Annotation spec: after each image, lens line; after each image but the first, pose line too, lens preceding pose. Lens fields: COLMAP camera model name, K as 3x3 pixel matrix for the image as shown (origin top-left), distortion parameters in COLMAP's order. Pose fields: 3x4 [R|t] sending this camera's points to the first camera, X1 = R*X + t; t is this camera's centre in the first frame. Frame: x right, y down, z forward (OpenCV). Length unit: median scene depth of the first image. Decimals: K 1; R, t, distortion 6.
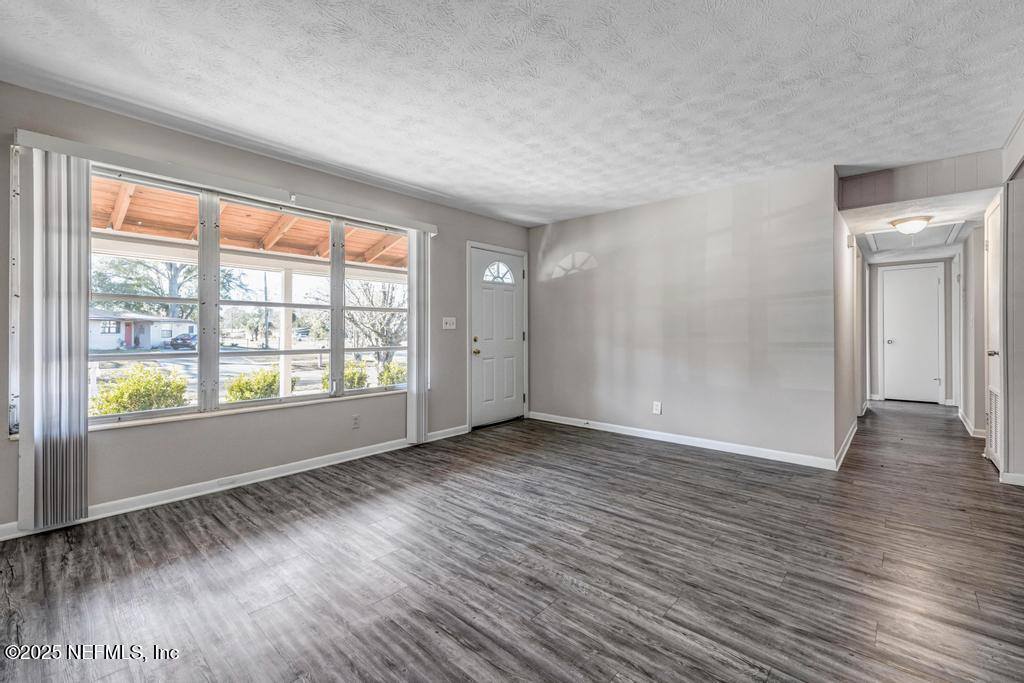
lens RADIAL K [[438.5, 0, 517.0], [0, 438.5, 335.0], [0, 0, 1]] dist [0.003320, -0.001235]
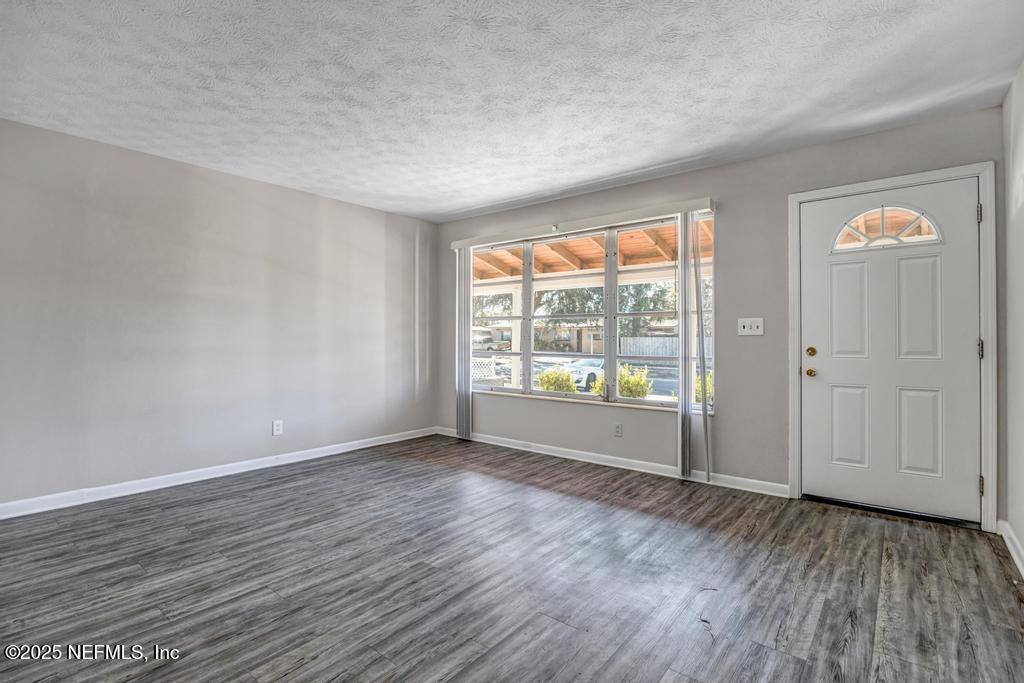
lens RADIAL K [[501.3, 0, 509.7], [0, 501.3, 336.8], [0, 0, 1]] dist [-0.012632, -0.000143]
pose [[0.021040, -0.000796, -0.999778, 0.859752], [-0.007877, 0.999969, -0.000961, -0.009203], [0.999748, 0.007896, 0.021033, 0.833775]]
